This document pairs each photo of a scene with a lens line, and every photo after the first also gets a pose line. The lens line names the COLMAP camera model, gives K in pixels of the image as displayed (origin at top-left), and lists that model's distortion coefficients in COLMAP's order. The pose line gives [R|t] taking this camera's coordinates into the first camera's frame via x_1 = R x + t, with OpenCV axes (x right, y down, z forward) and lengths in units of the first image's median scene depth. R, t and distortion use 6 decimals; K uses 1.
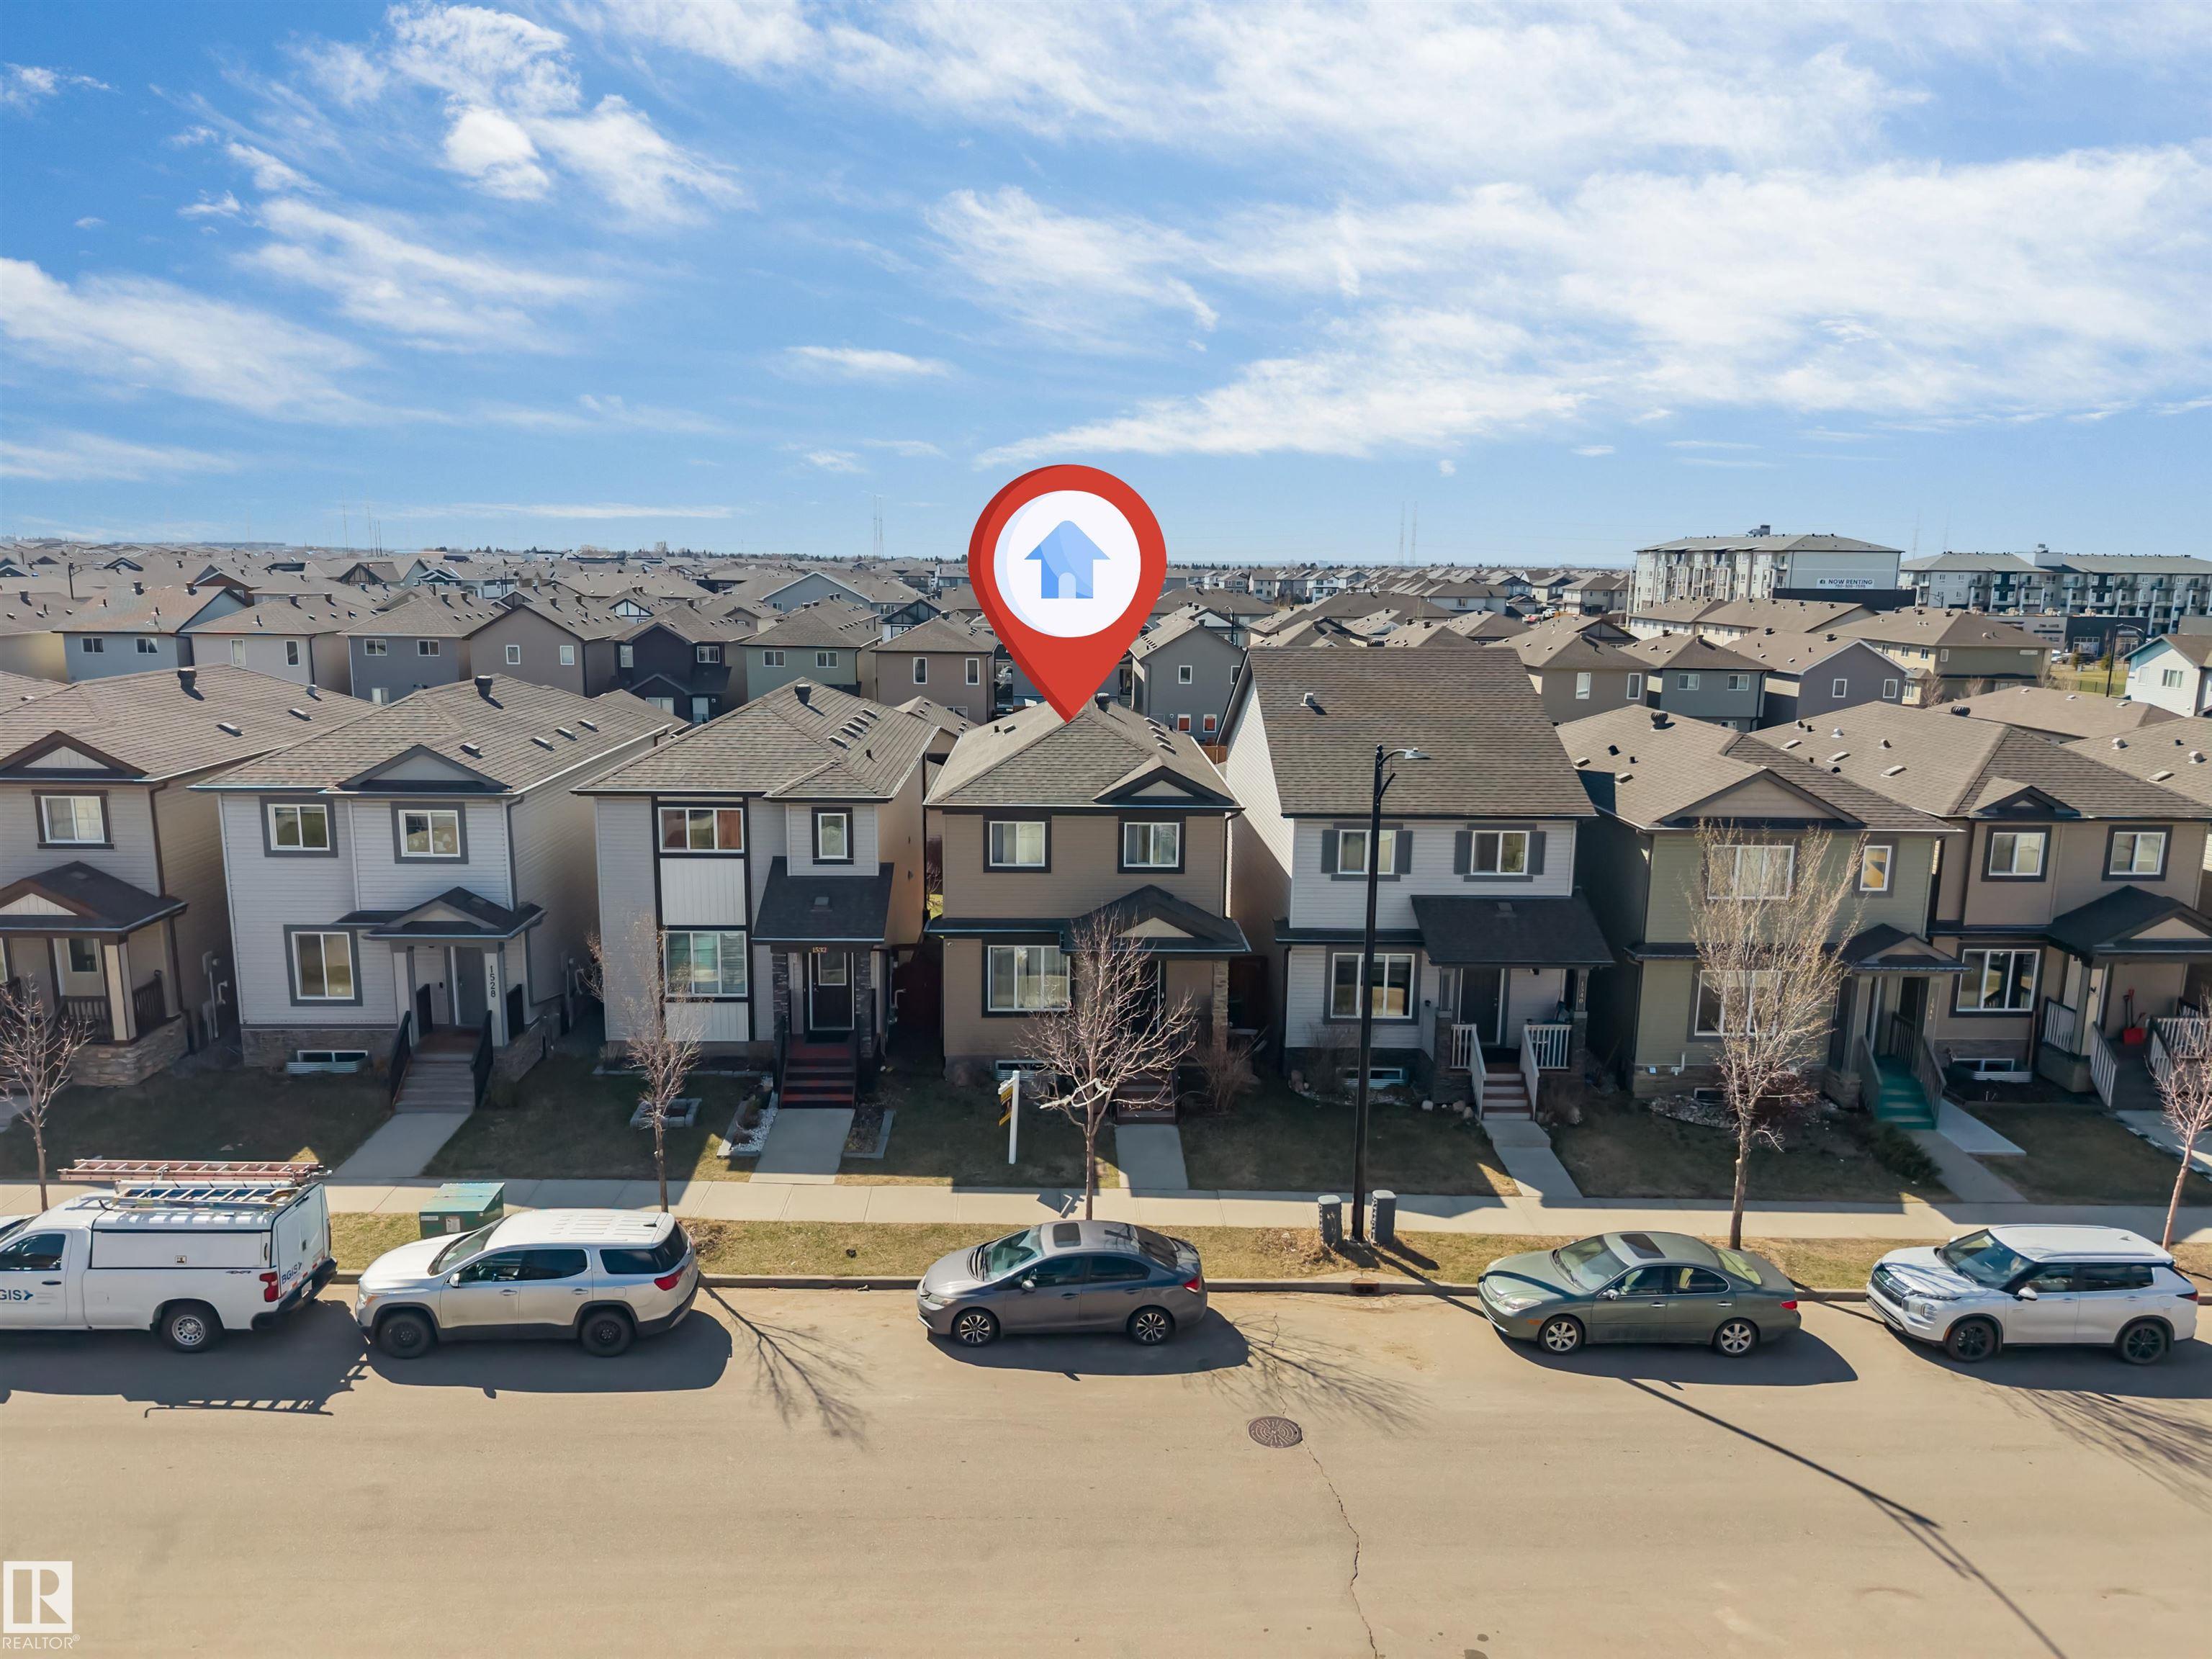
lens RADIAL K [[1467.3, 0, 1106.0], [0, 1467.3, 829.5], [0, 0, 1]] dist [-0.003334, -0.000887]
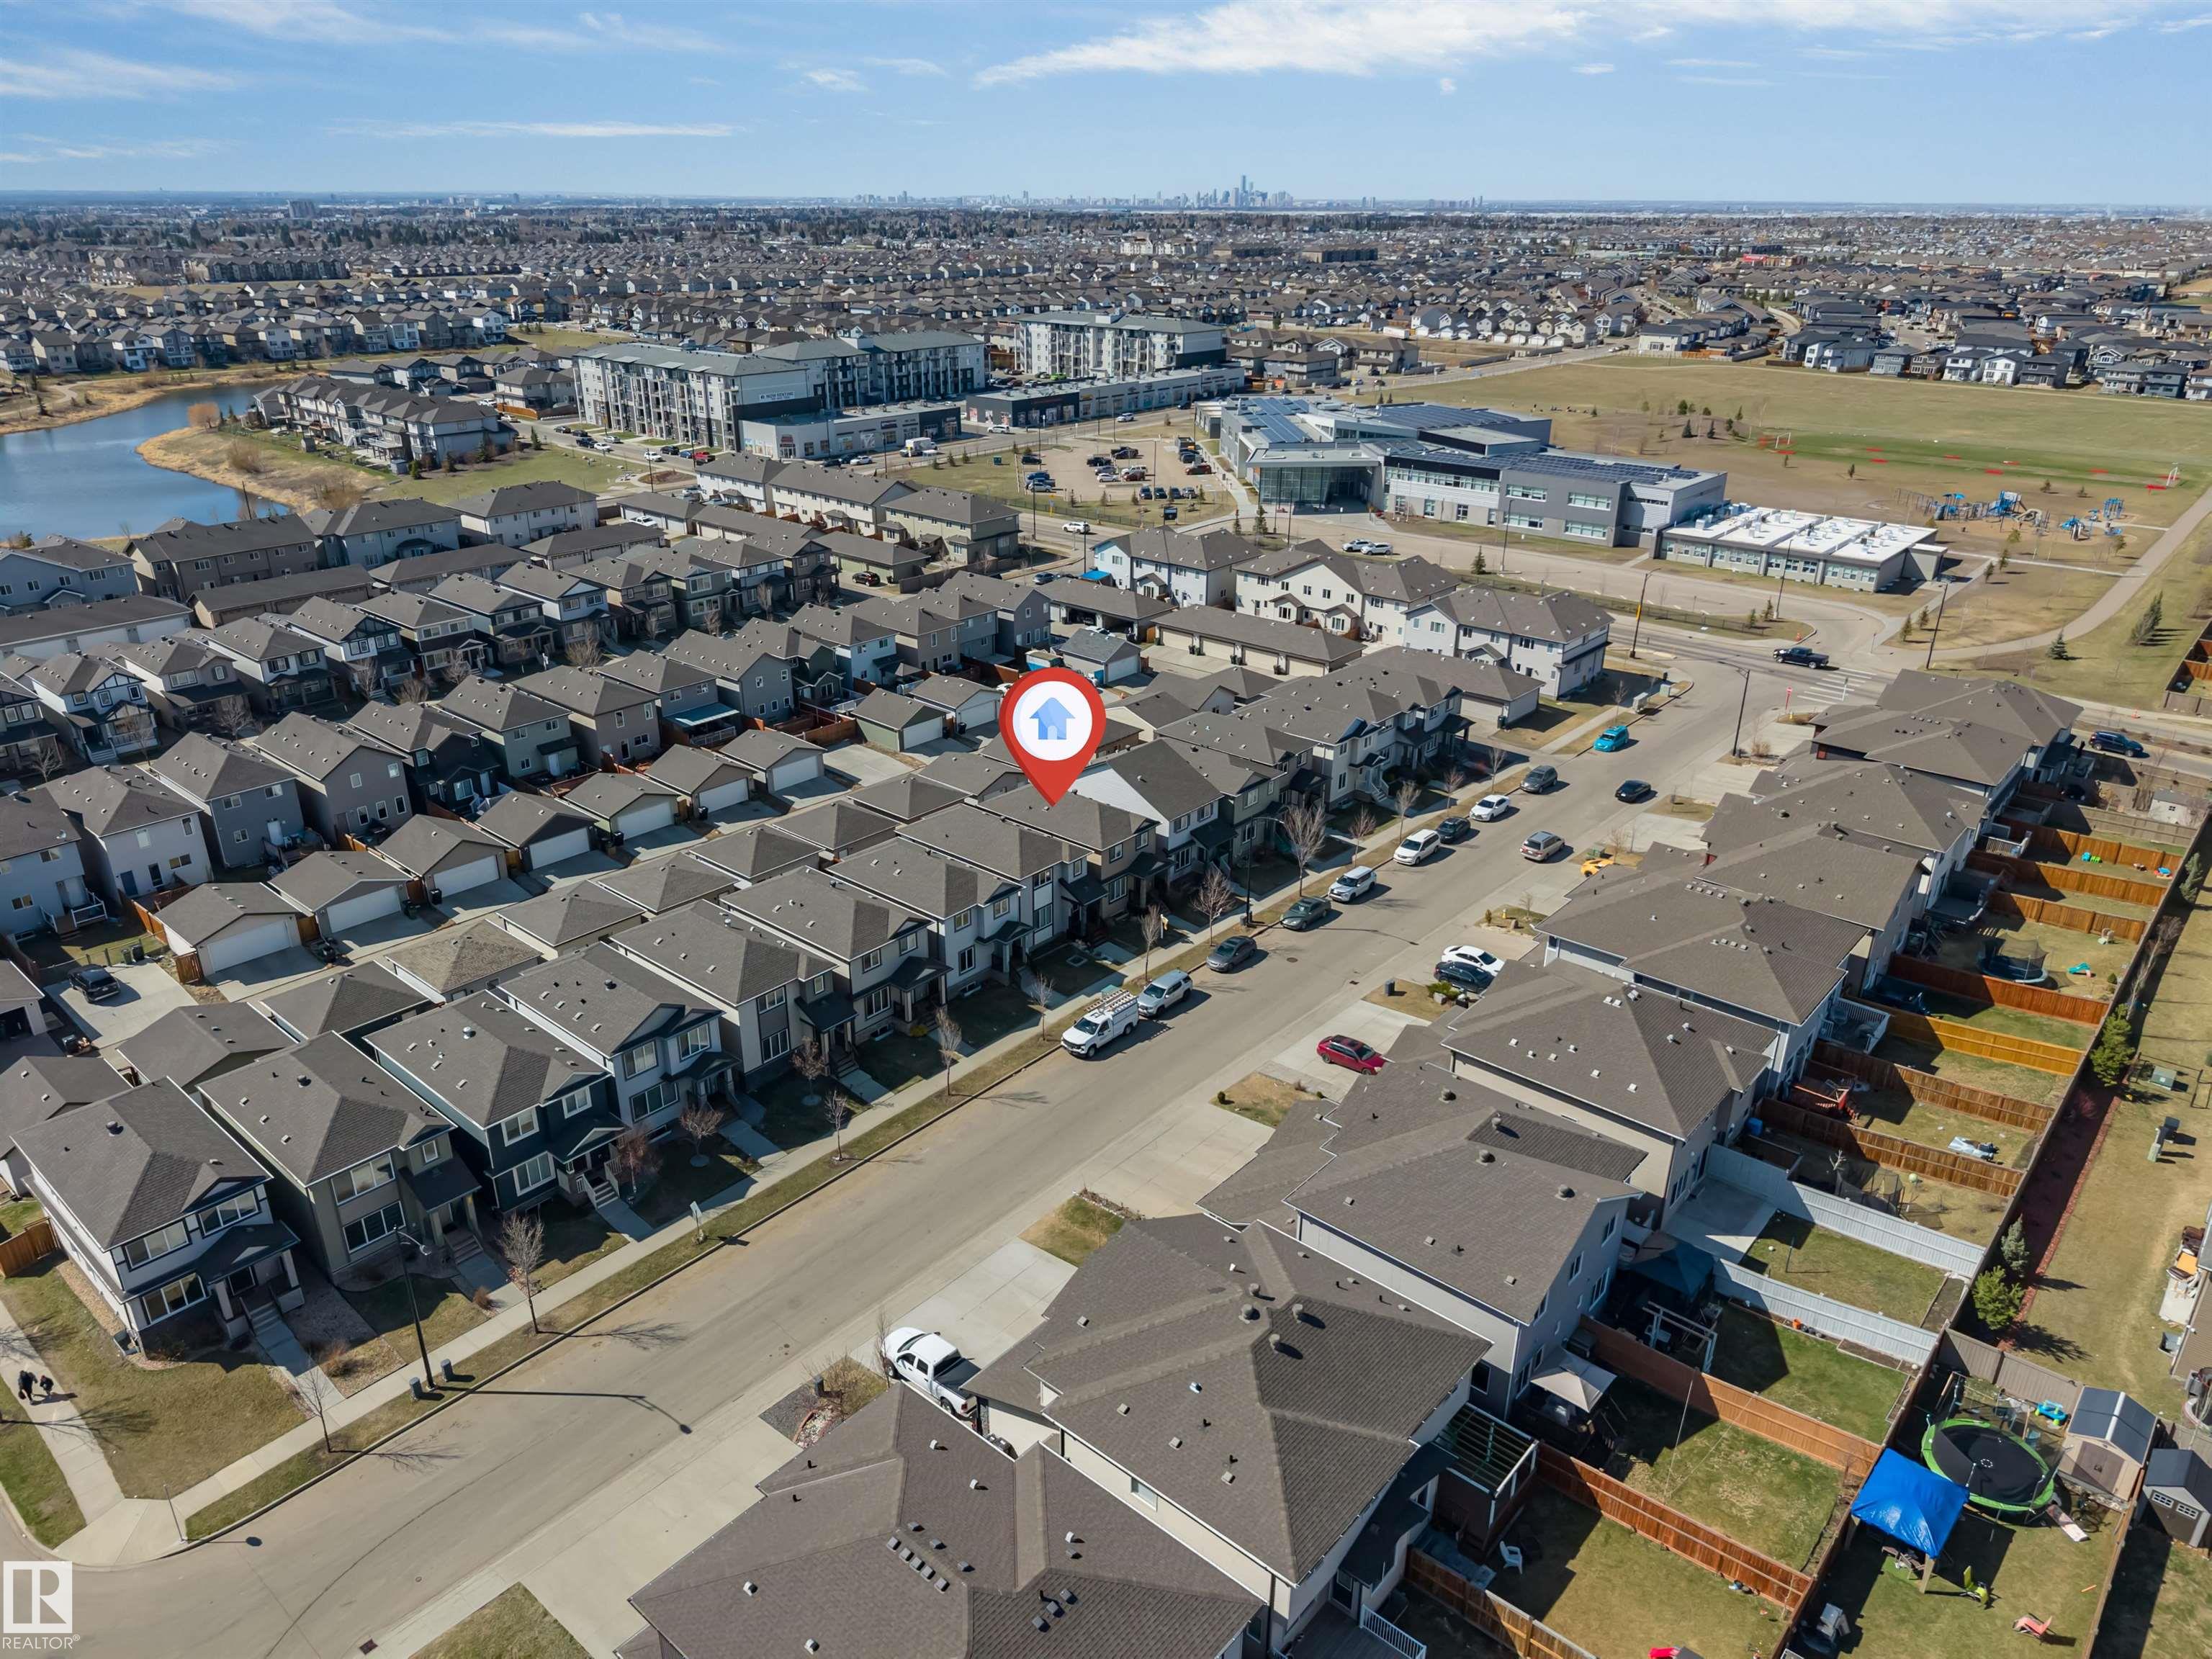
lens RADIAL K [[1467.3, 0, 1106.0], [0, 1467.3, 829.5], [0, 0, 1]] dist [-0.003334, -0.000887]
pose [[0.676587, -0.293791, 0.675216, -2.404502], [0.130459, 0.950281, 0.282749, -1.023202], [-0.724714, -0.103216, 0.681275, -1.295057]]
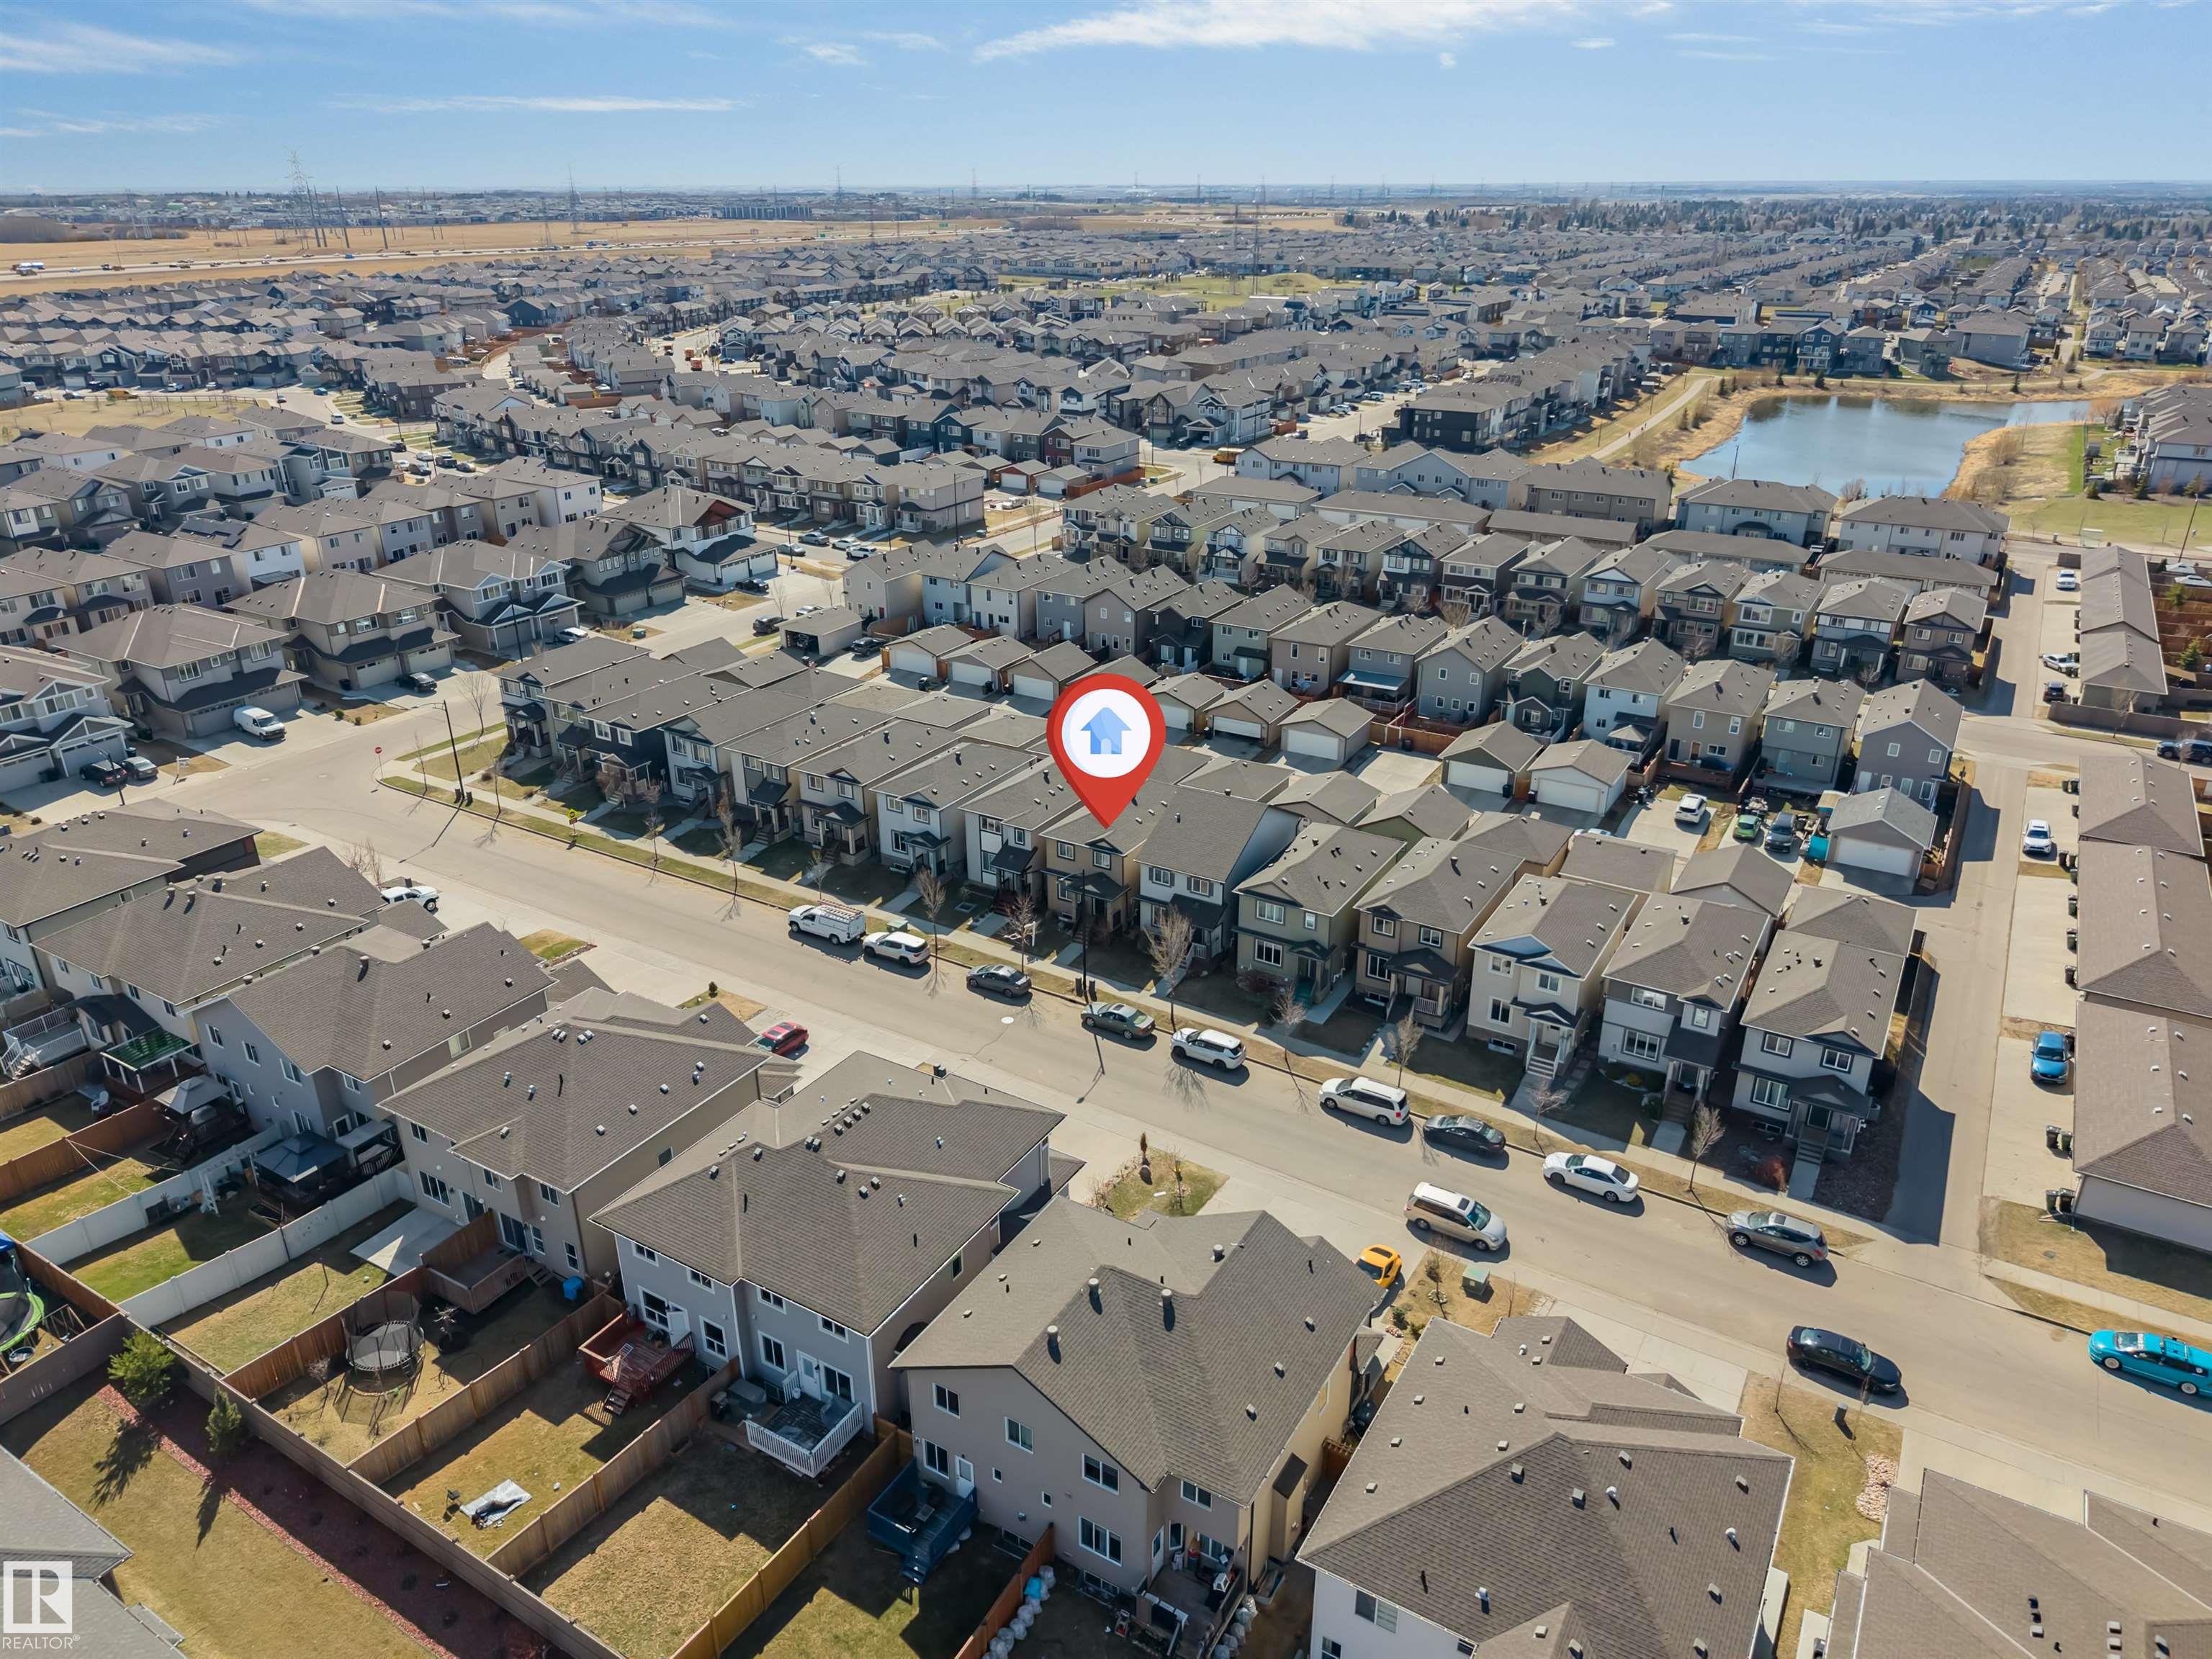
lens RADIAL K [[1523.8, 0, 1103.8], [0, 1523.8, 764.5], [0, 0, 1]] dist [0.028370, -0.001672]
pose [[0.836346, 0.183563, -0.516555, 1.763934], [-0.086071, 0.974556, 0.206962, -0.906577], [0.541402, -0.128632, 0.830865, -1.774348]]
